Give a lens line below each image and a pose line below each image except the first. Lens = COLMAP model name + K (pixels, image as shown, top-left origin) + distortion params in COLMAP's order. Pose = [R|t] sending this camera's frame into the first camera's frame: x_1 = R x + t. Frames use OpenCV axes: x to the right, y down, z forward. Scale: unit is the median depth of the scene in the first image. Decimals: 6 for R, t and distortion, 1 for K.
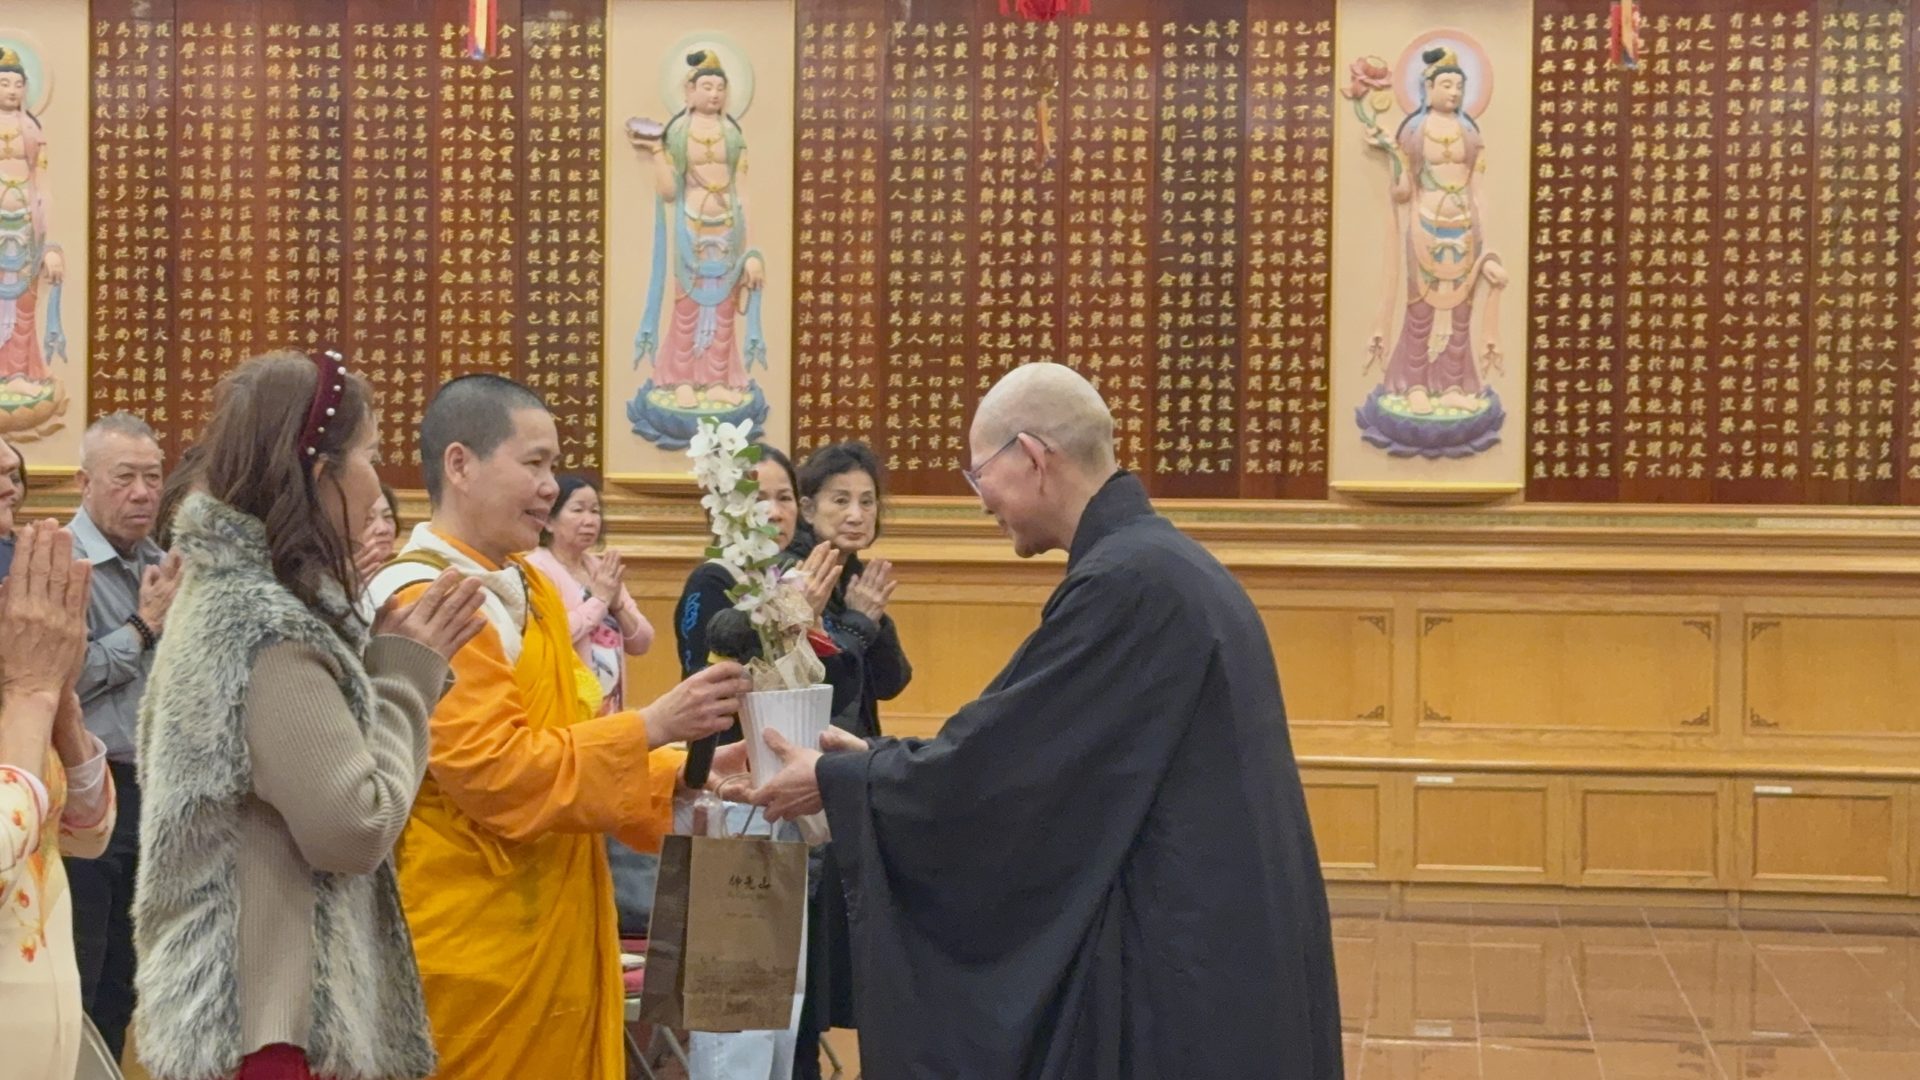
lens RADIAL K [[4225.5, 0, 954.1], [0, 4225.5, 530.3], [0, 0, 1]] dist [0.381143, 0.000000]
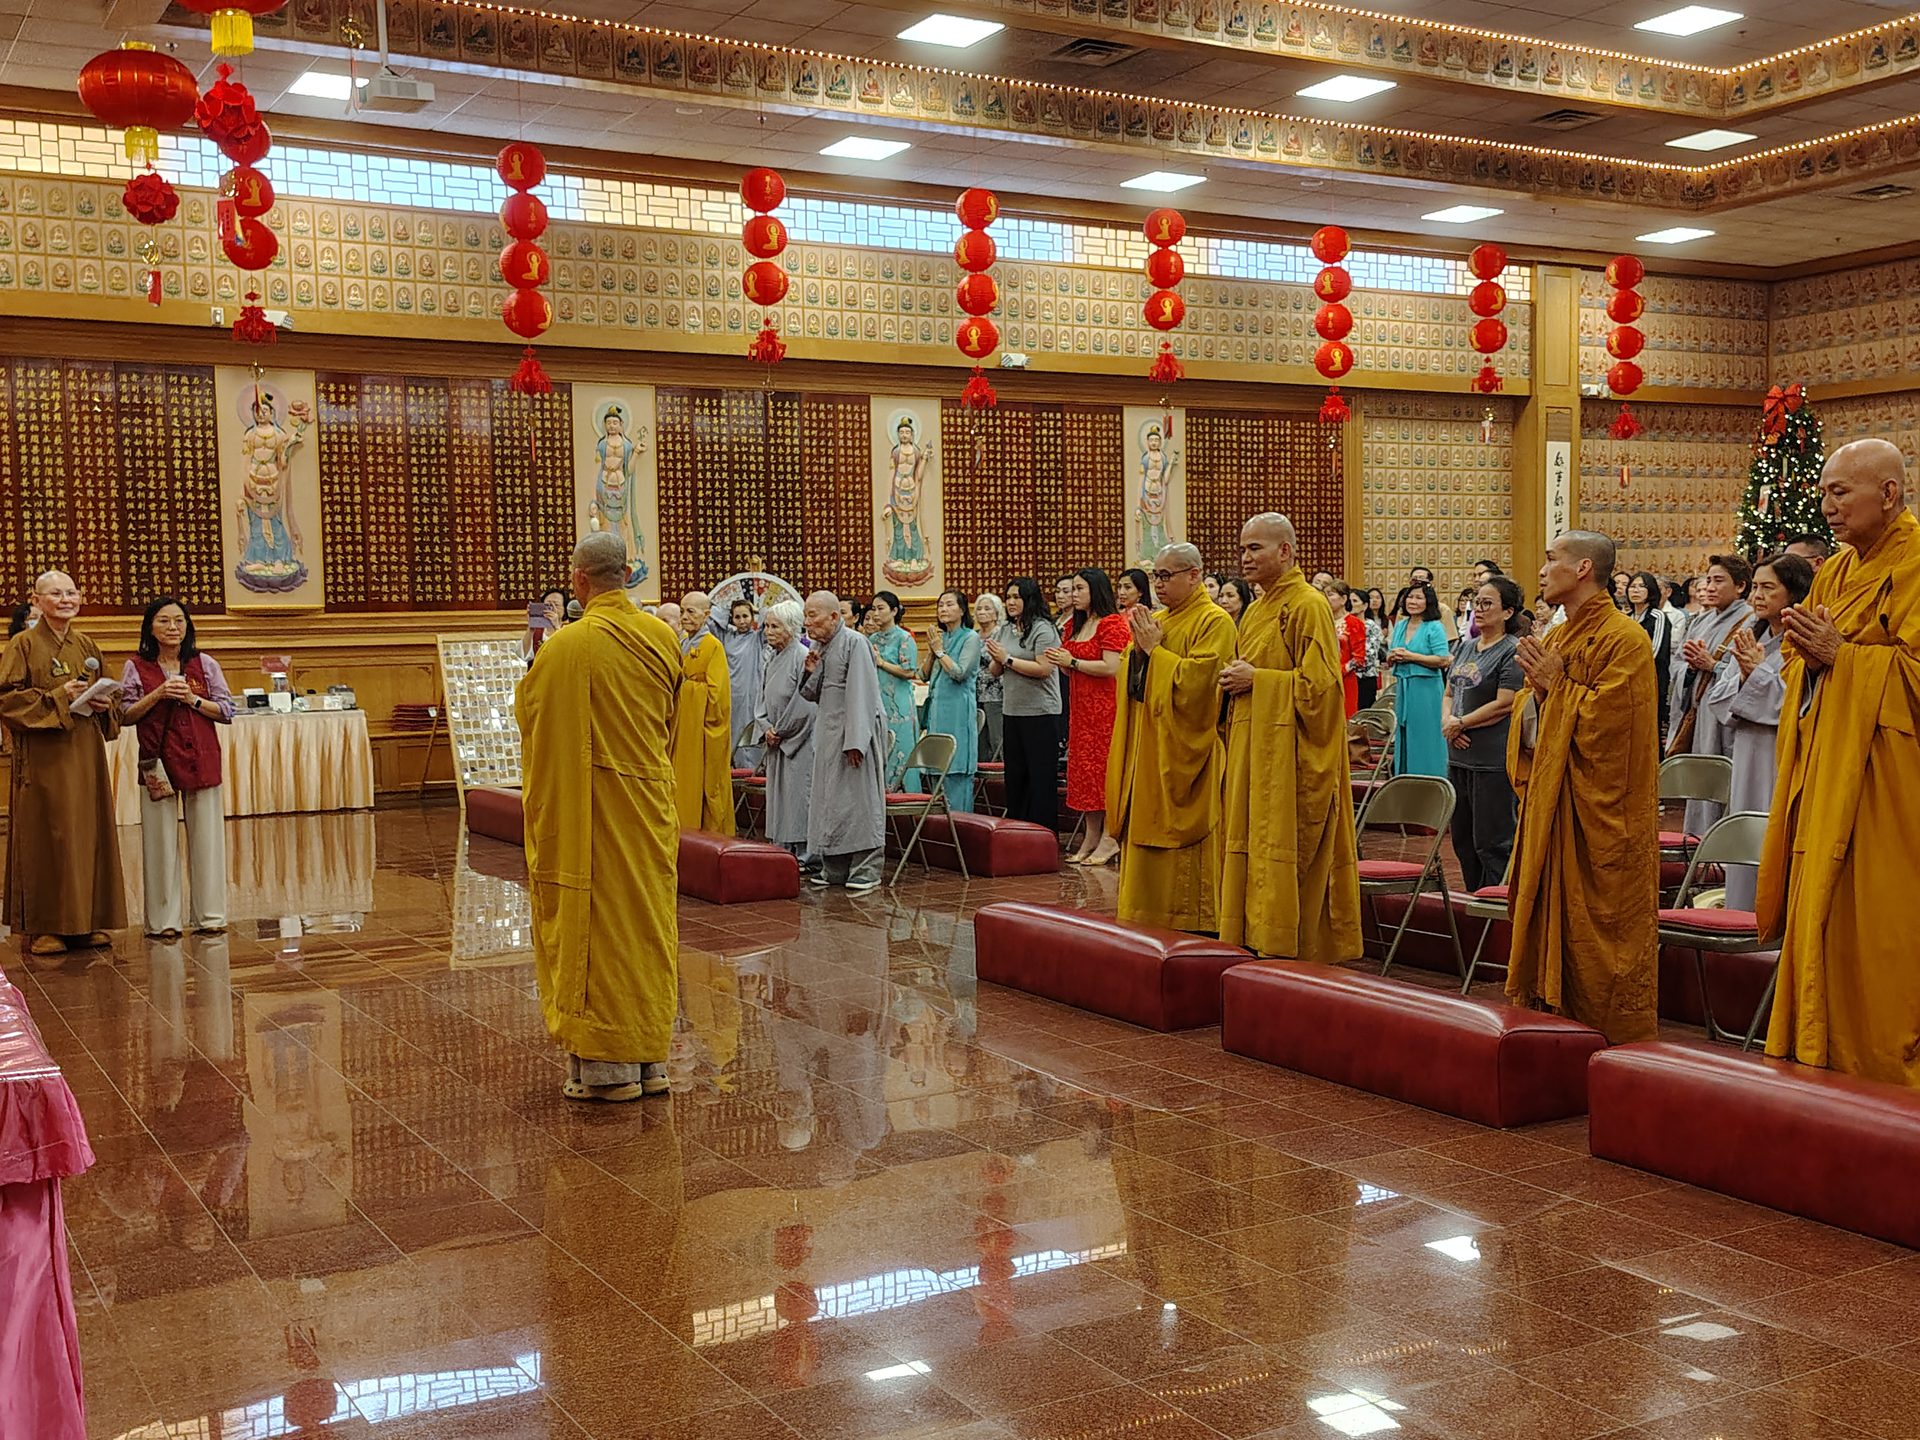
lens RADIAL K [[1962.1, 0, 949.4], [0, 1962.1, 719.8], [0, 0, 1]] dist [0.052415, 0.000000]
pose [[0.803018, -0.059389, 0.592988, -0.224300], [0.030490, 0.997813, 0.058644, -0.002682], [-0.595174, -0.029012, 0.803073, 0.031060]]
